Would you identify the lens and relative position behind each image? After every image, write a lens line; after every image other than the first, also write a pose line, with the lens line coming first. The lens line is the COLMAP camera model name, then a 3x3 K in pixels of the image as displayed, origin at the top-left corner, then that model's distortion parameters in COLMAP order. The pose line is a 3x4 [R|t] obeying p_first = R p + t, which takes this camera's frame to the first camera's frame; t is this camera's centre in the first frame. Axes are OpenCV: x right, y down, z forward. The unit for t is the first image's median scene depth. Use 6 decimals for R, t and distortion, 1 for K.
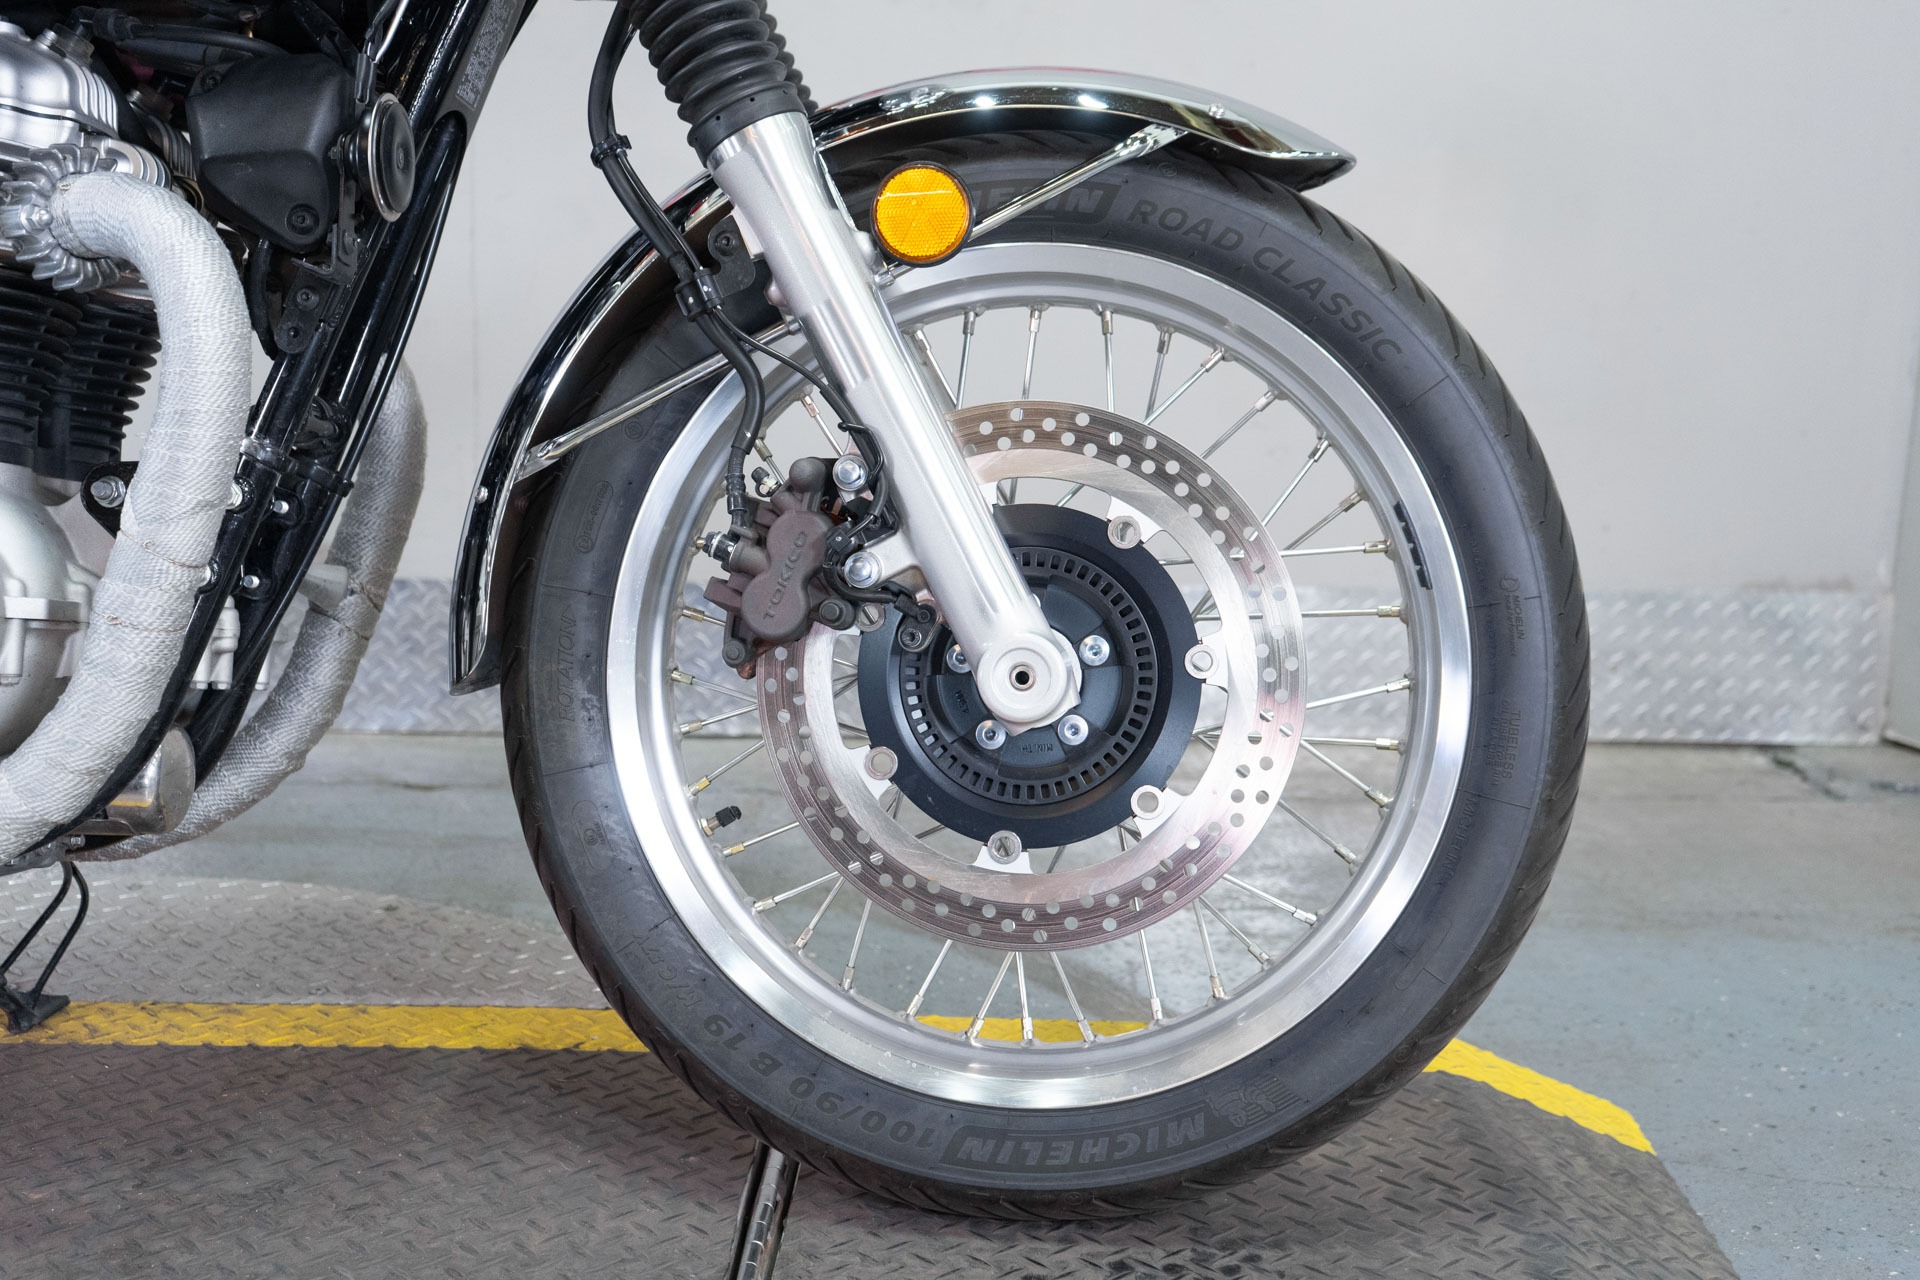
lens RADIAL K [[2115.2, 0, 955.7], [0, 2115.2, 623.1], [0, 0, 1]] dist [0.011433, 0.000000]
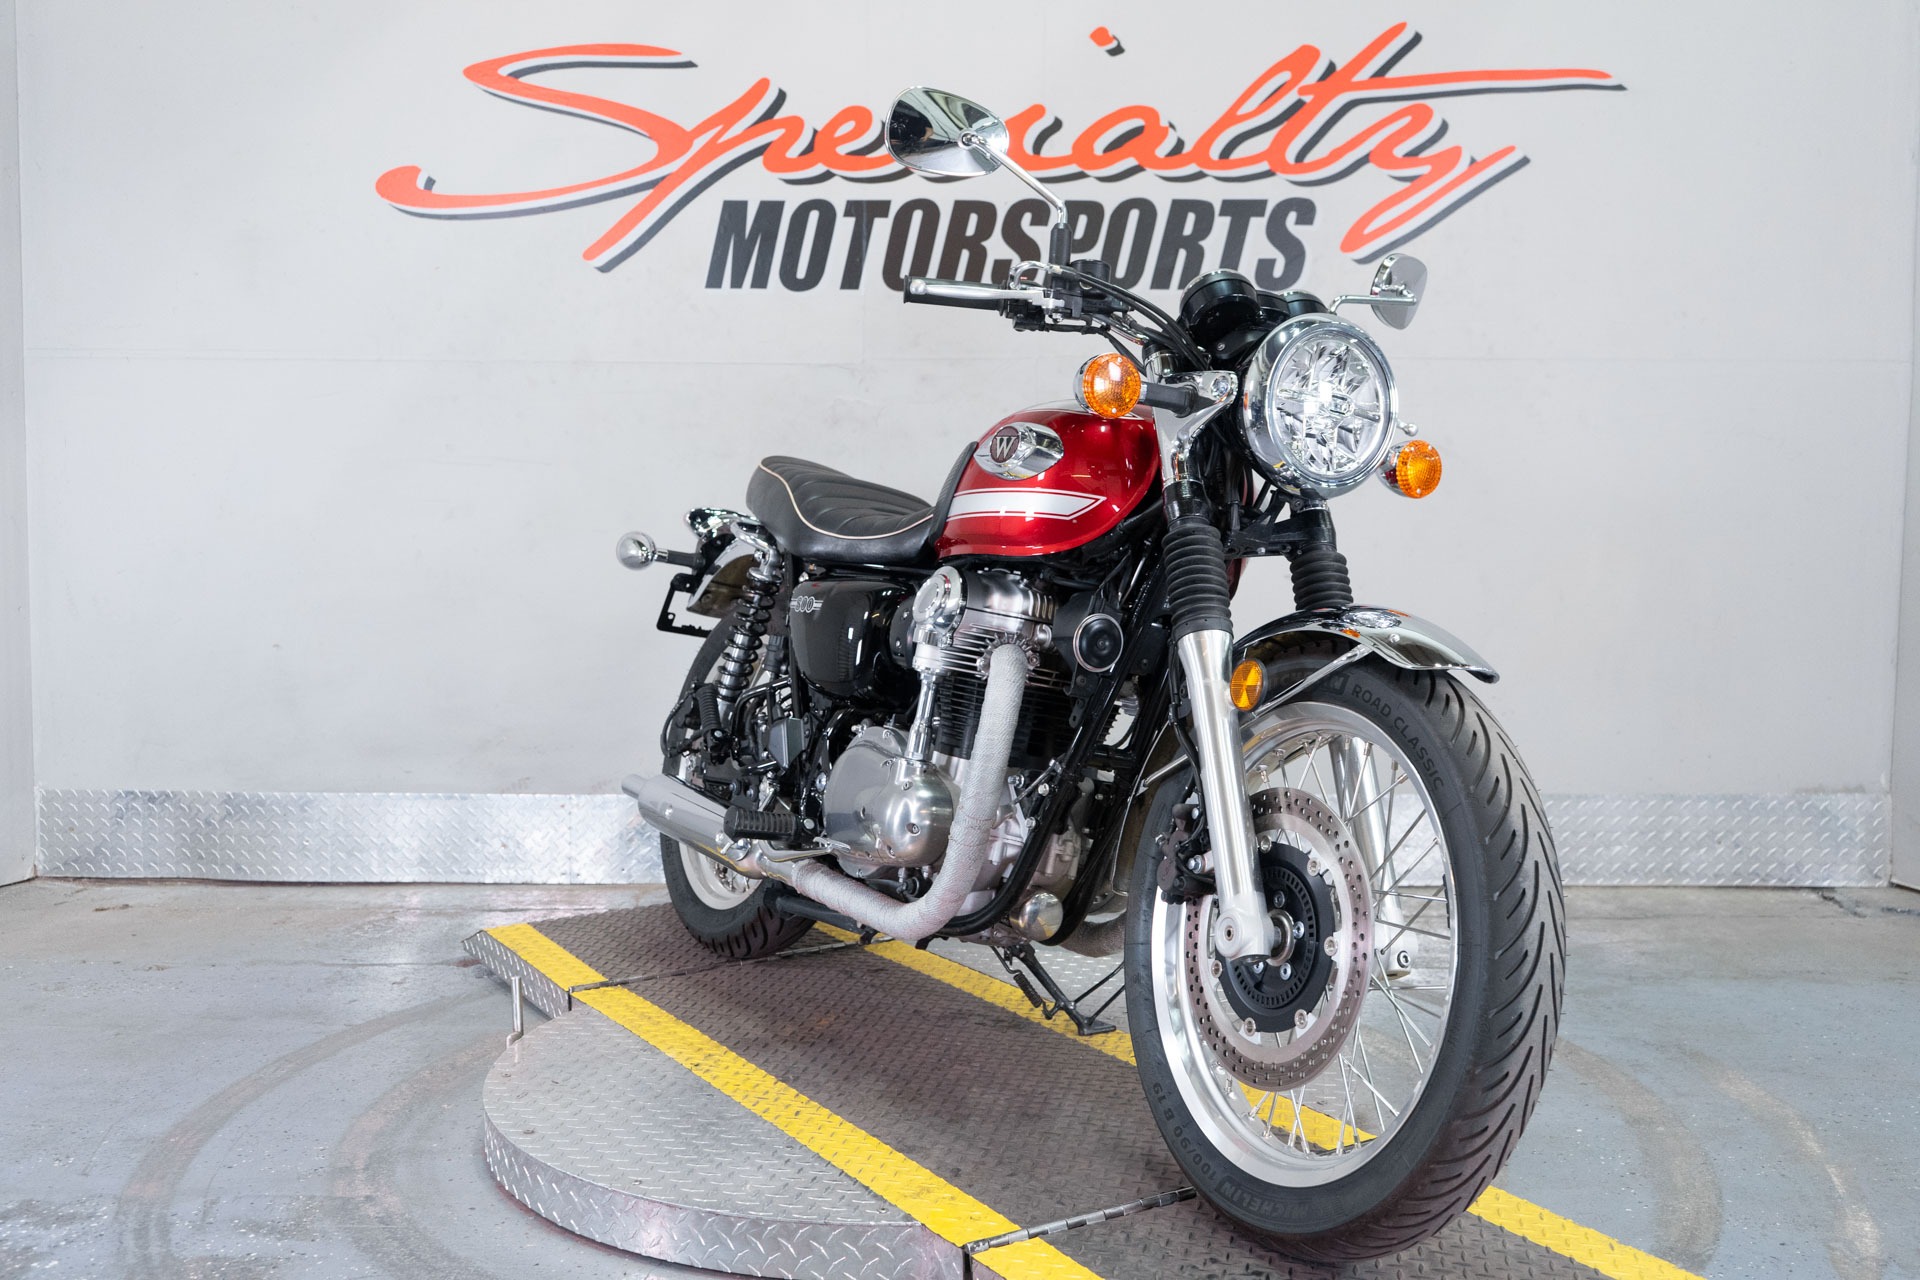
lens RADIAL K [[1797.3, 0, 964.7], [0, 1797.3, 639.2], [0, 0, 1]] dist [0.000417, 0.000000]
pose [[0.996461, -0.017296, -0.082254, -0.158047], [0.008638, 0.994491, -0.104468, 0.005916], [0.083608, 0.103388, 0.991121, -0.457528]]
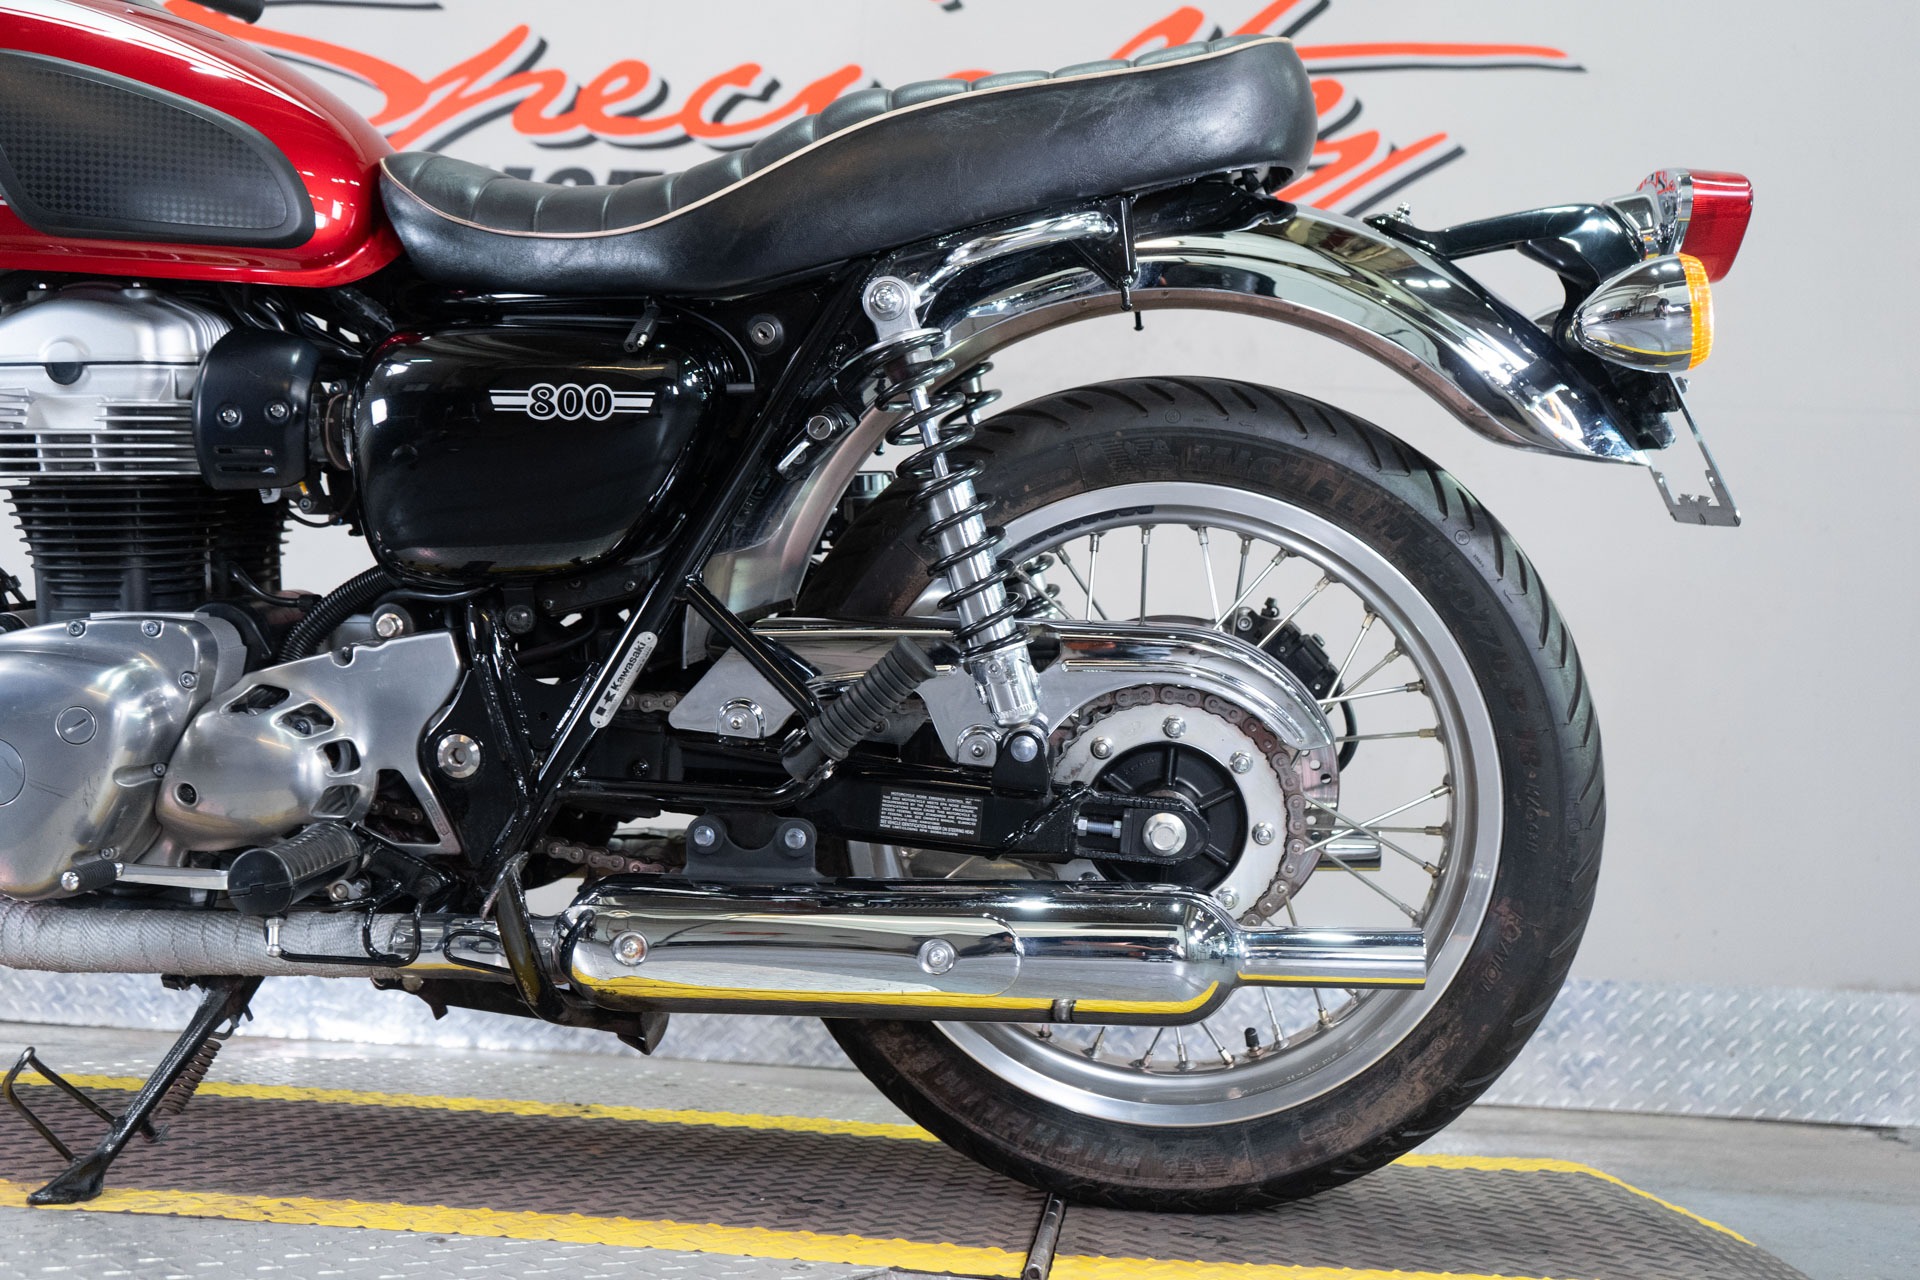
lens RADIAL K [[1797.3, 0, 950.0], [0, 1797.3, 647.7], [0, 0, 1]] dist [0.000417, 0.000000]
pose [[0.994315, 0.020277, -0.104528, -0.023816], [-0.050757, 0.953247, -0.297898, 0.127649], [0.093601, 0.301510, 0.948857, -0.065594]]
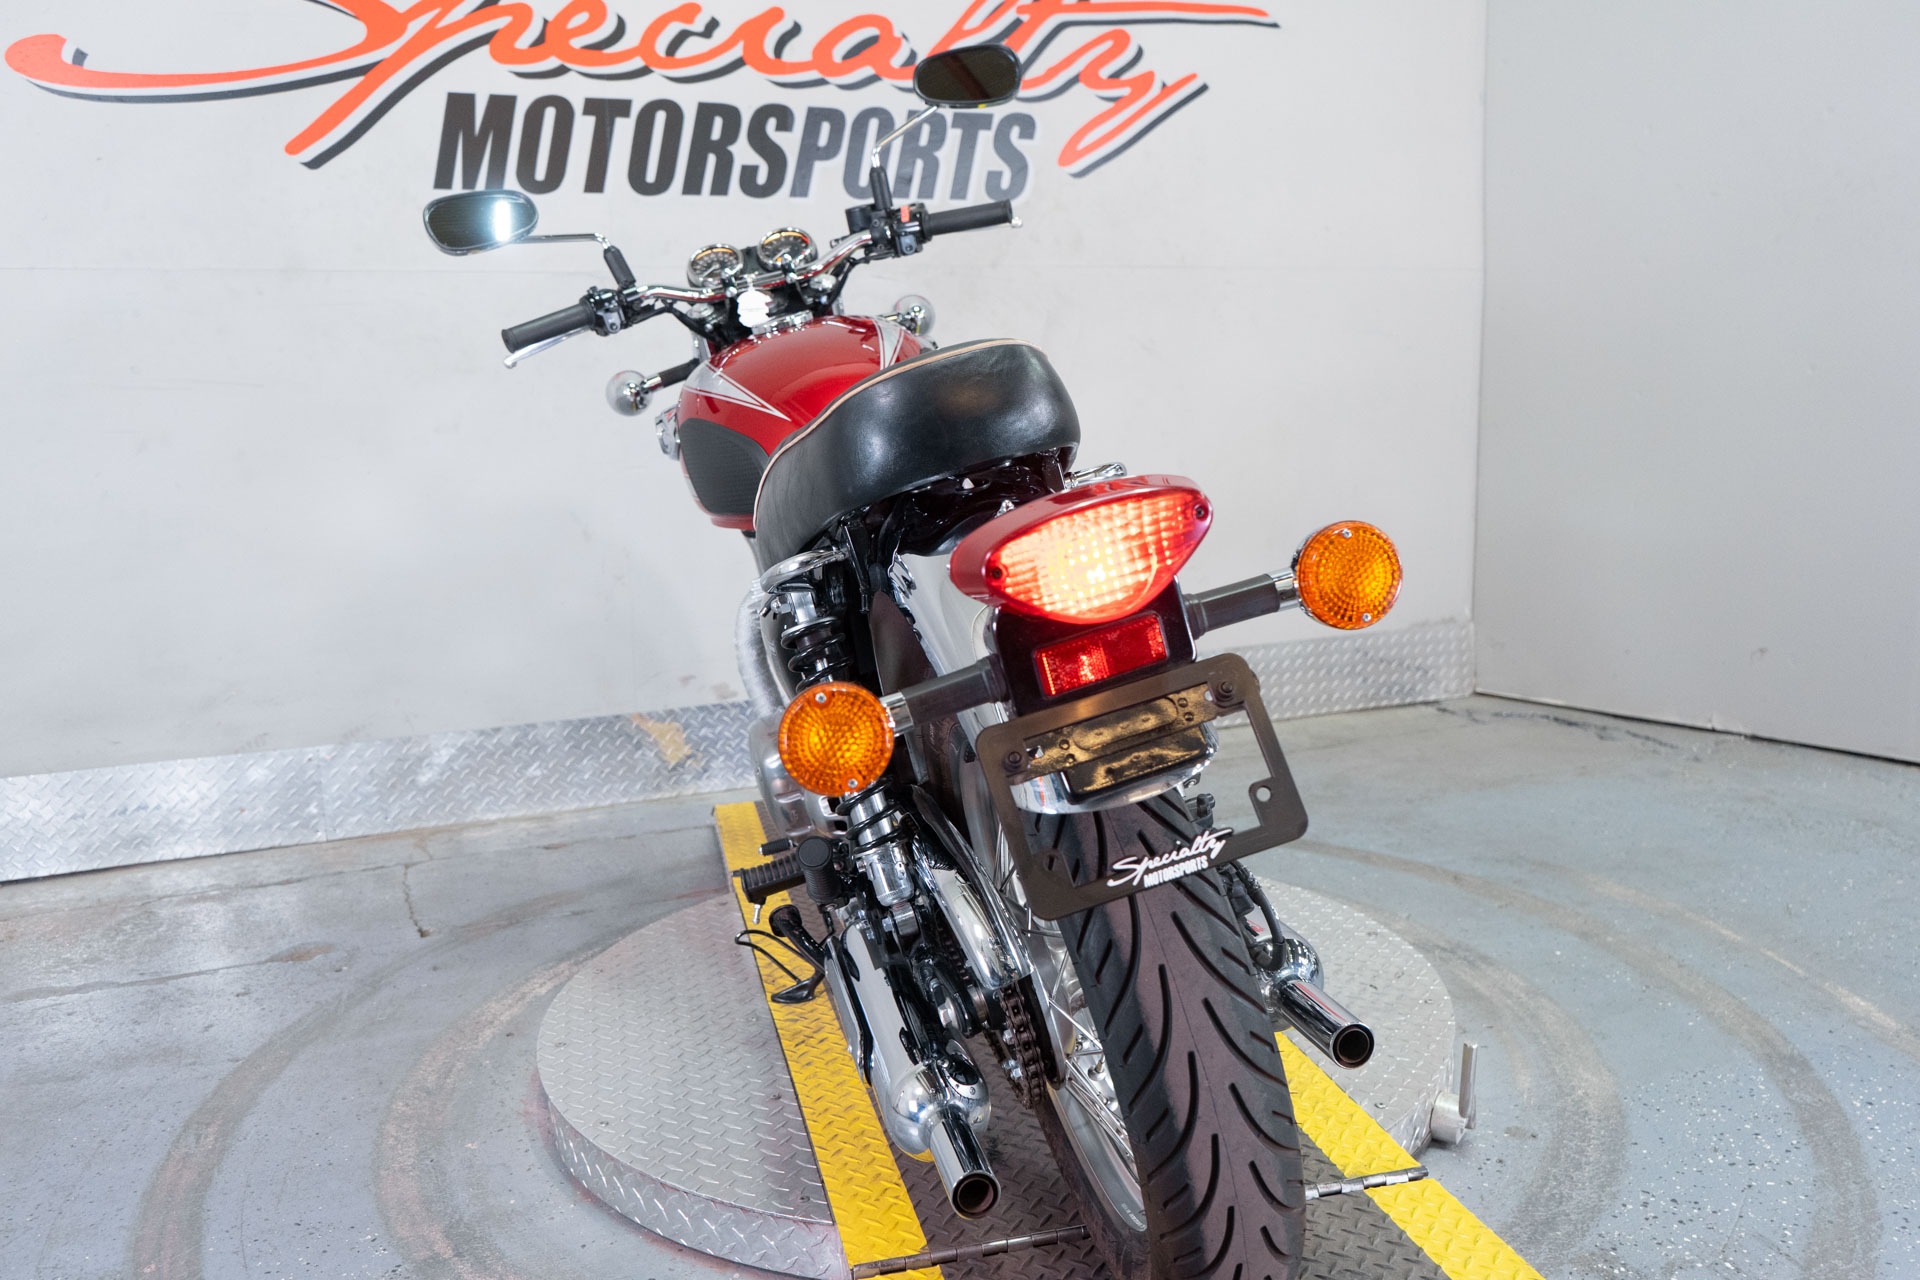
lens RADIAL K [[1522.1, 0, 959.5], [0, 1522.1, 631.6], [0, 0, 1]] dist [-0.016153, 0.013868]
pose [[0.947541, -0.101976, 0.302932, -0.478742], [0.107753, 0.994175, -0.002370, -0.054644], [-0.300925, 0.034887, 0.953009, -0.255834]]
